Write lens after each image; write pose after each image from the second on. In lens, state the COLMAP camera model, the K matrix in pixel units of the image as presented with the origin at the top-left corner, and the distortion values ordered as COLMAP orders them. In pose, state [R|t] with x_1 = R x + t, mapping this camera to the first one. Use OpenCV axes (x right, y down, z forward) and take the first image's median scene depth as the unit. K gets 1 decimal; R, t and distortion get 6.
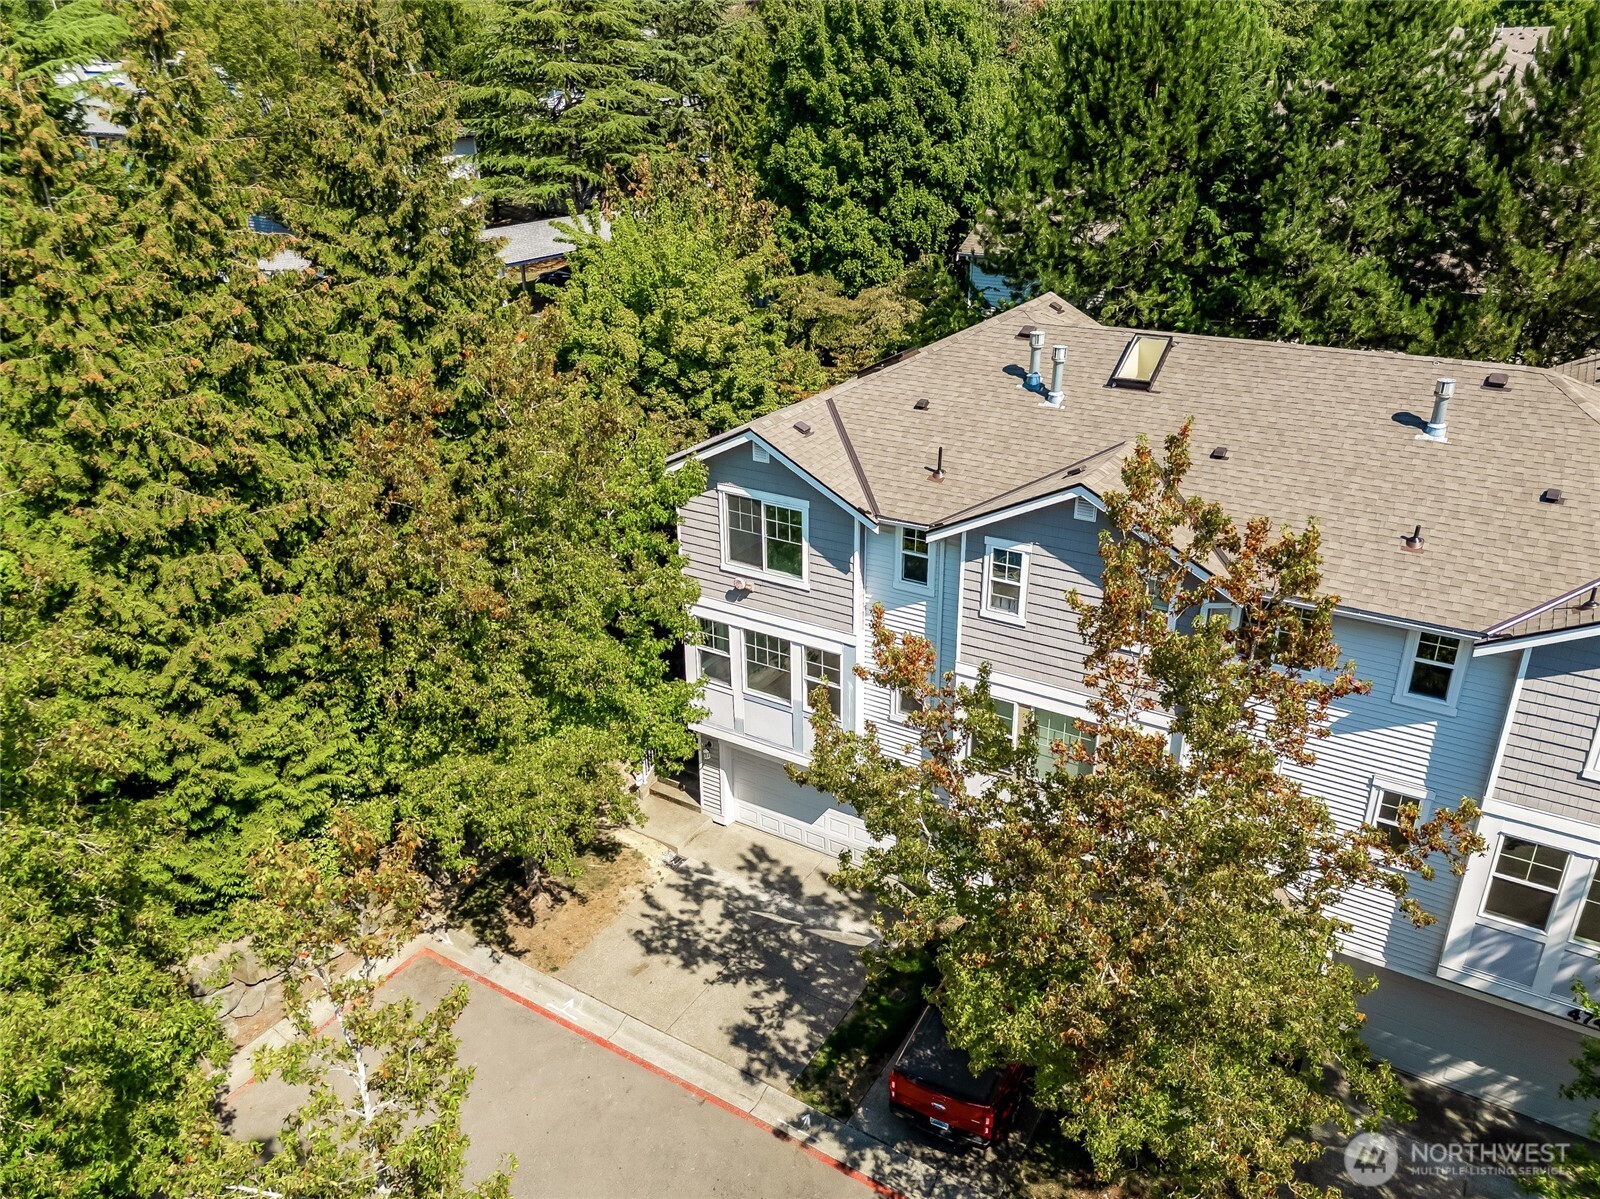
lens RADIAL K [[1124.5, 0, 791.1], [0, 1124.5, 603.1], [0, 0, 1]] dist [0.022292, -0.001665]
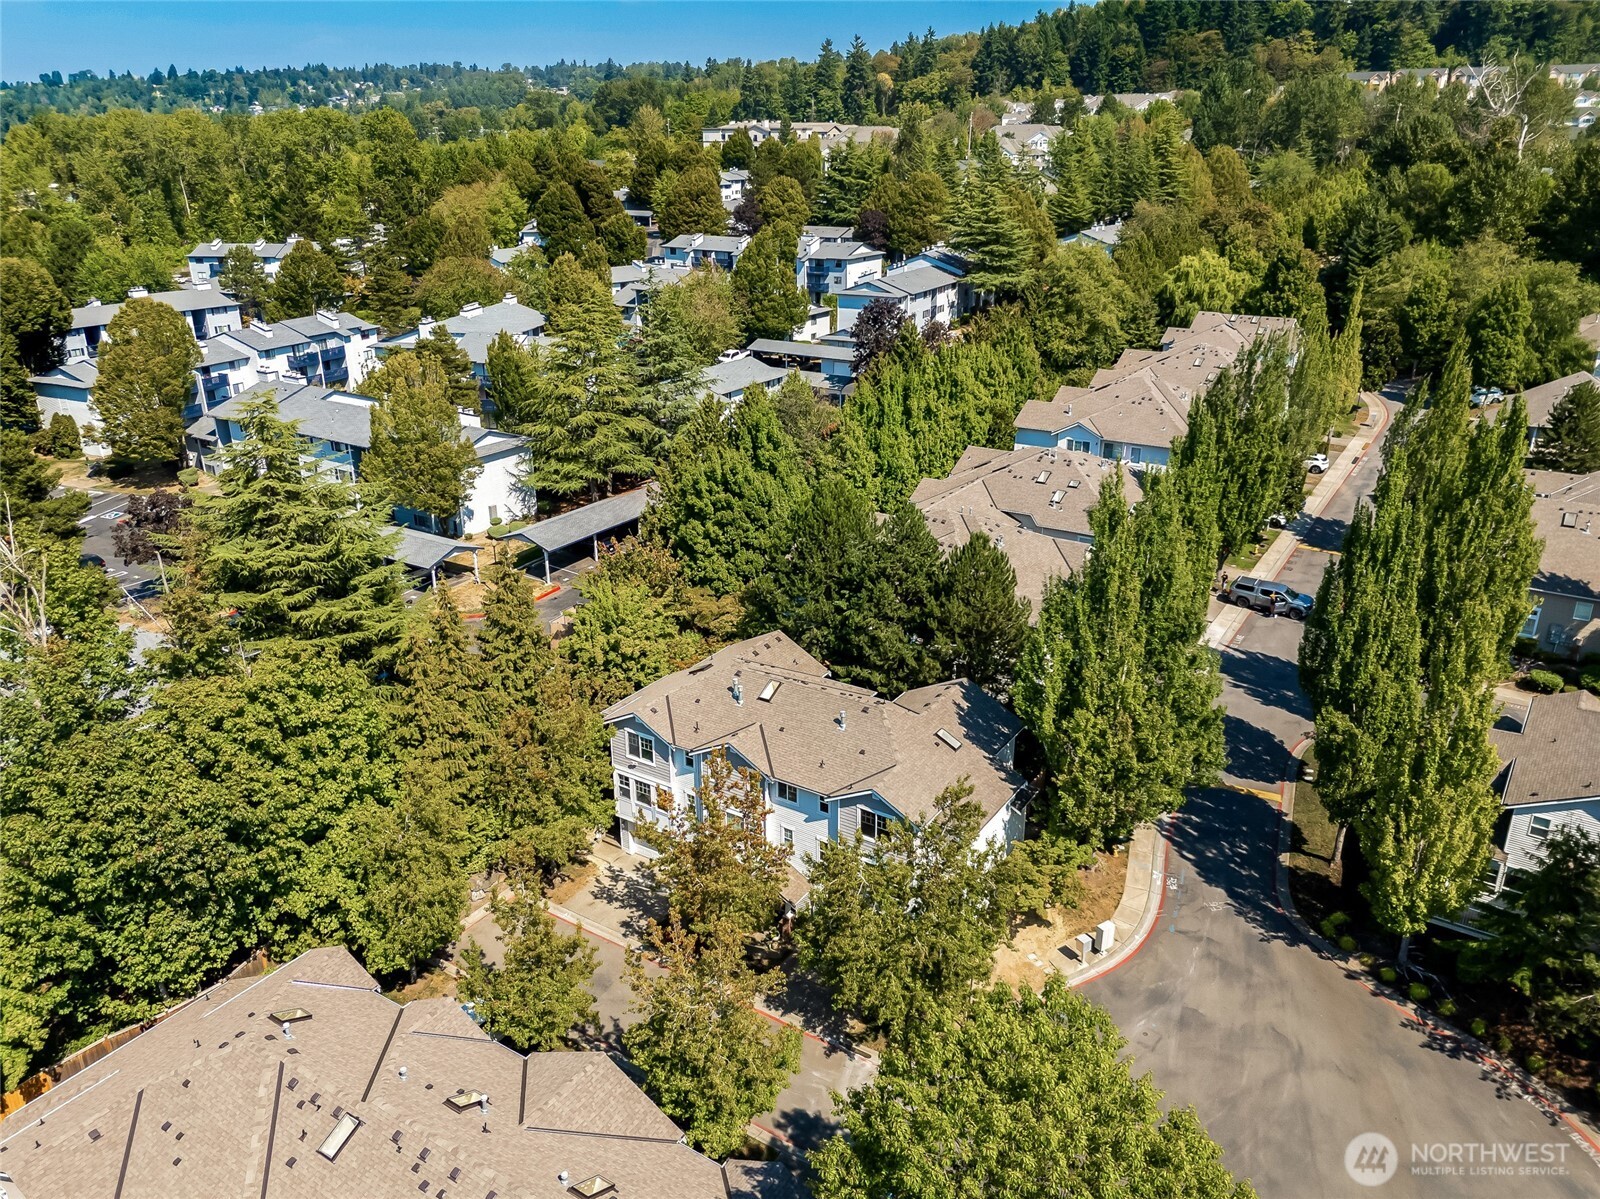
lens RADIAL K [[1124.5, 0, 811.8], [0, 1124.5, 594.4], [0, 0, 1]] dist [0.022292, -0.001665]
pose [[0.999904, 0.012326, -0.006314, 0.397656], [-0.012701, 0.997913, -0.063312, -0.255797], [0.005520, 0.063386, 0.997974, -1.738499]]
